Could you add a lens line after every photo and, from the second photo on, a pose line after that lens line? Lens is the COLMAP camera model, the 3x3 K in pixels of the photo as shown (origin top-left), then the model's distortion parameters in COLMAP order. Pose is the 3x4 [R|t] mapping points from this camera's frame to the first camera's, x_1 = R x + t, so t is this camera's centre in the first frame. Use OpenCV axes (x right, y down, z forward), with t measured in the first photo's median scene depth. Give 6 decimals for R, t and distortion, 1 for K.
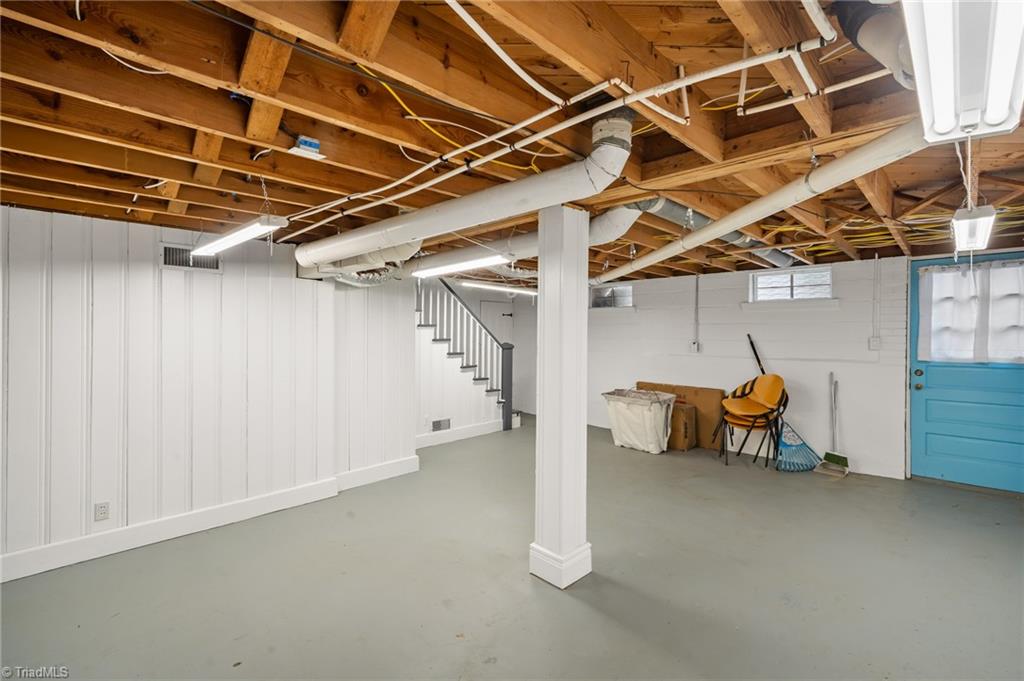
lens RADIAL K [[450.9, 0, 512.9], [0, 450.9, 331.8], [0, 0, 1]] dist [-0.007989, 0.000494]
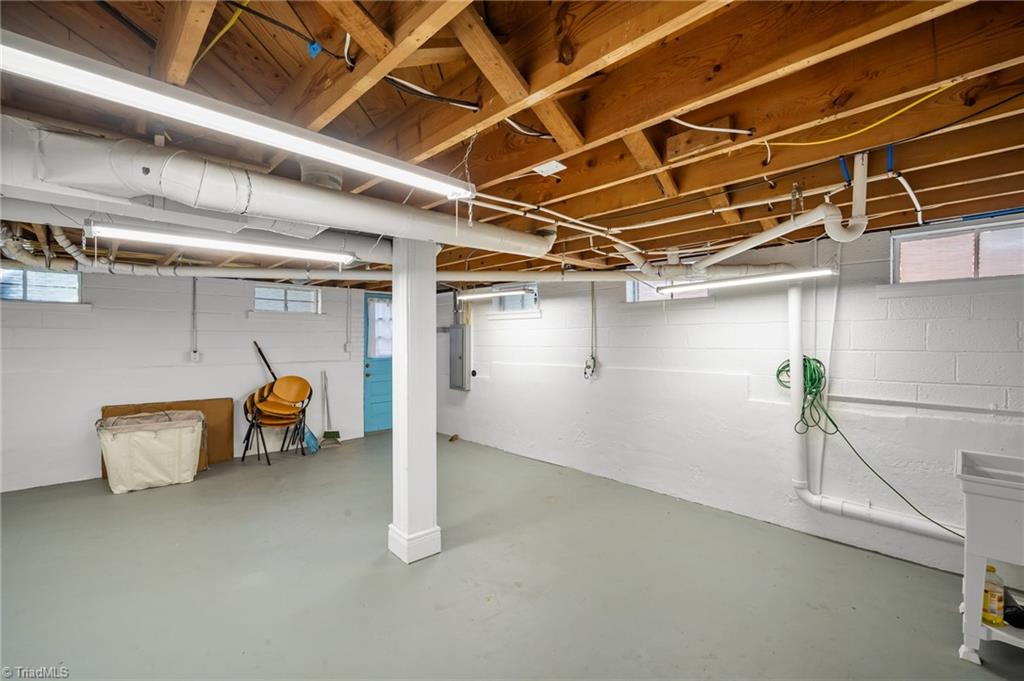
lens RADIAL K [[453.3, 0, 514.6], [0, 453.3, 342.8], [0, 0, 1]] dist [-0.006106, 0.000485]
pose [[0.023881, -0.007415, 0.999687, -0.541986], [-0.000119, 0.999972, 0.007420, 0.000247], [-0.999715, -0.000296, 0.023879, 0.377202]]
